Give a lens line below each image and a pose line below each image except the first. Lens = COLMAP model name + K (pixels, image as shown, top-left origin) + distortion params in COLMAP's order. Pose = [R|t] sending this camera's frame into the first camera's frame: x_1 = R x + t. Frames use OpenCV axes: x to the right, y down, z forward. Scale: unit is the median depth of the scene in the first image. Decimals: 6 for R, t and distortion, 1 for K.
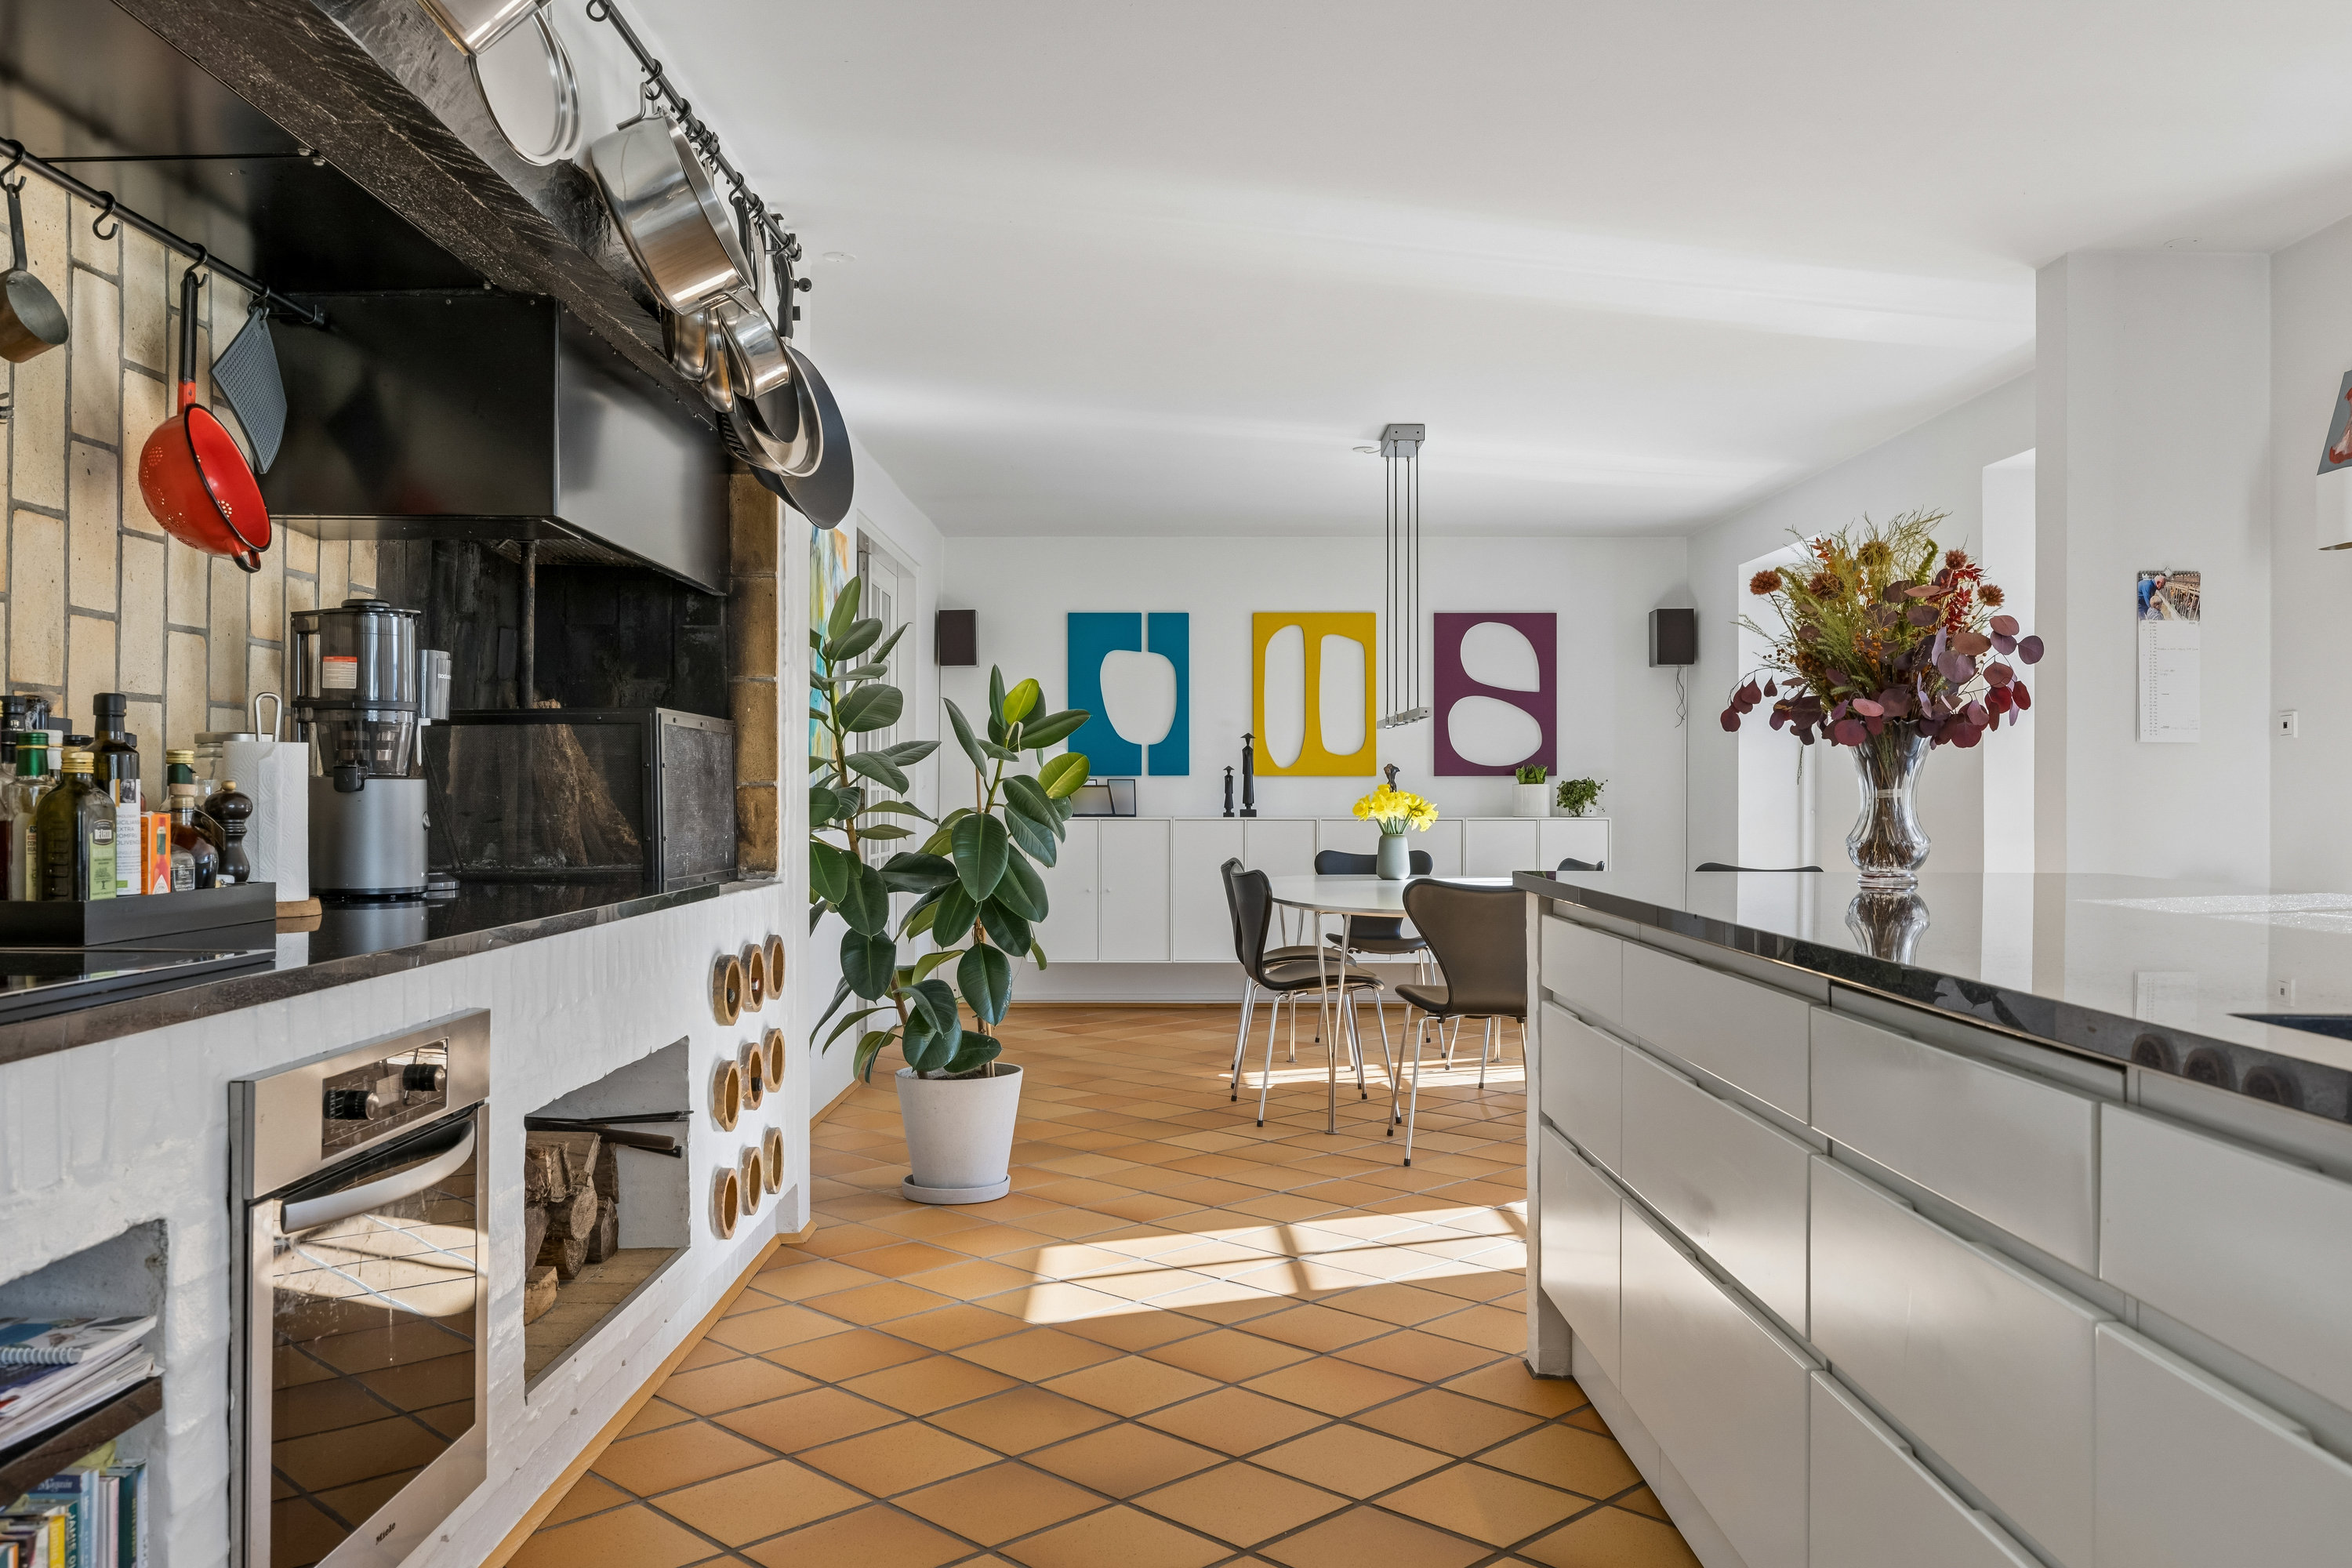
lens RADIAL K [[1862.5, 0, 1176.0], [0, 1862.5, 784.0], [0, 0, 1]] dist [-0.001688, -0.000493]
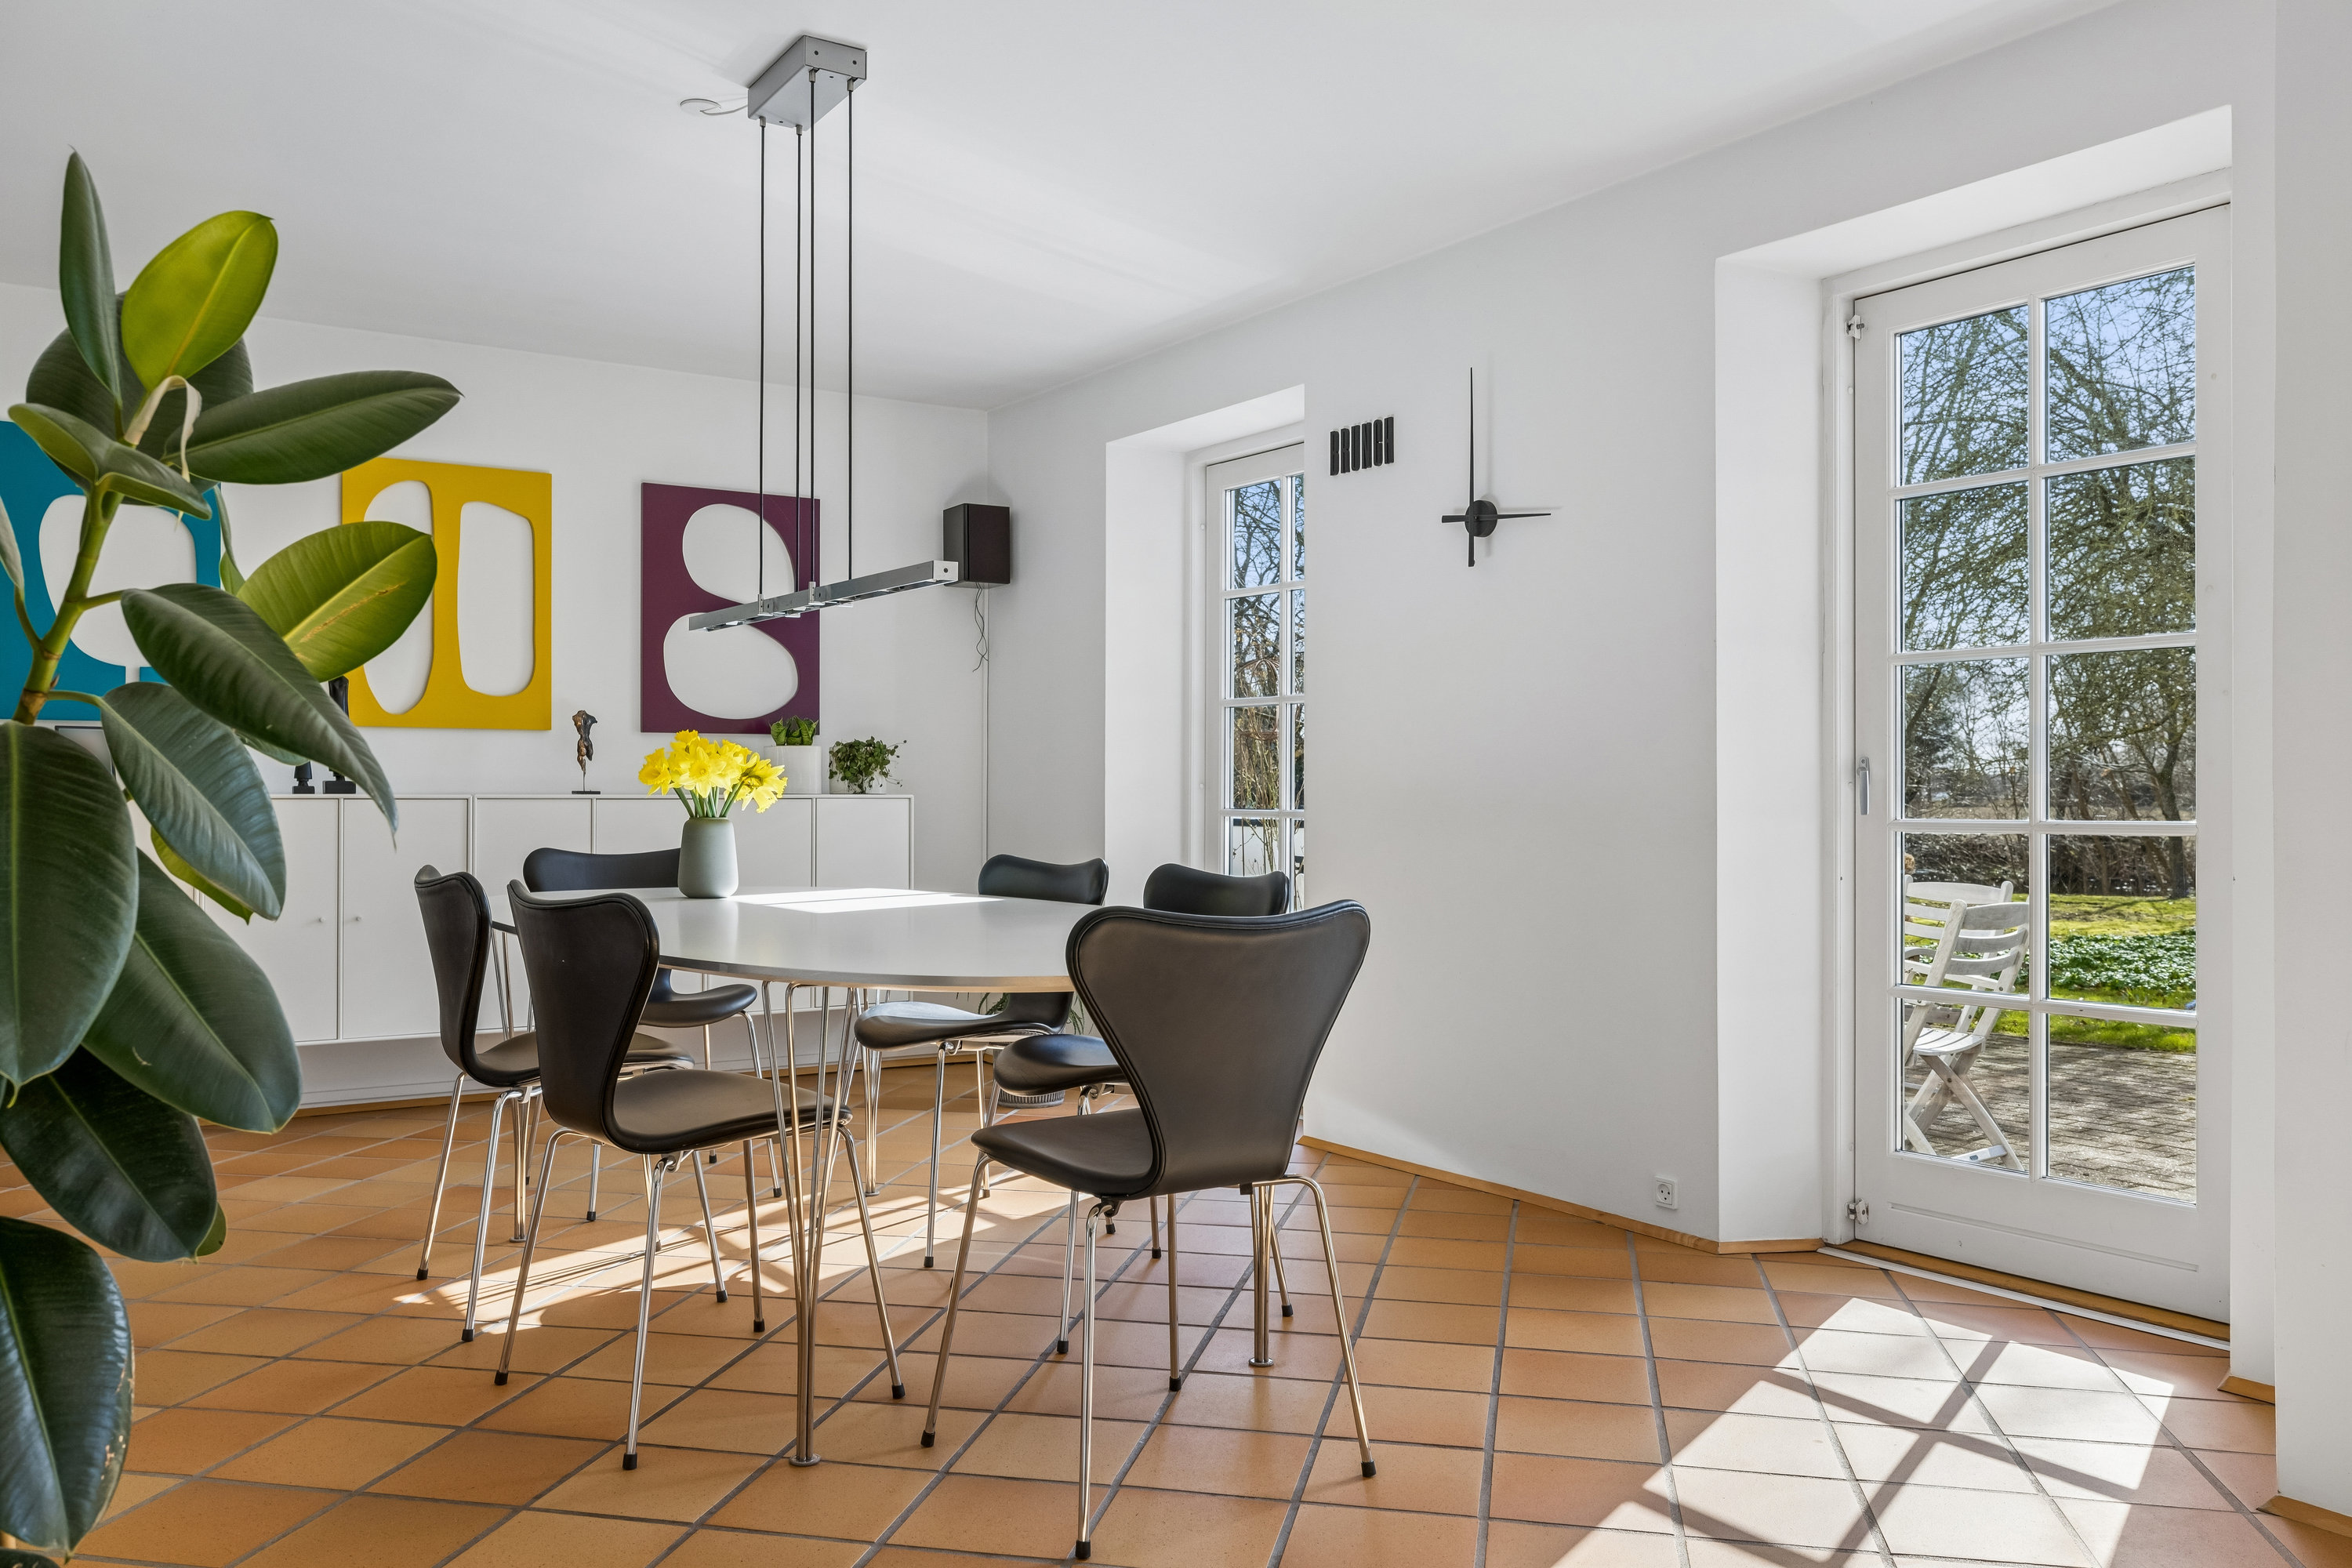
lens RADIAL K [[1800.4, 0, 1176.0], [0, 1800.4, 784.0], [0, 0, 1]] dist [-0.007822, -0.003077]
pose [[0.830126, 0.005188, 0.557551, -0.058181], [-0.007020, 0.999975, 0.001147, 0.012077], [-0.557531, -0.004866, 0.830142, 0.378185]]
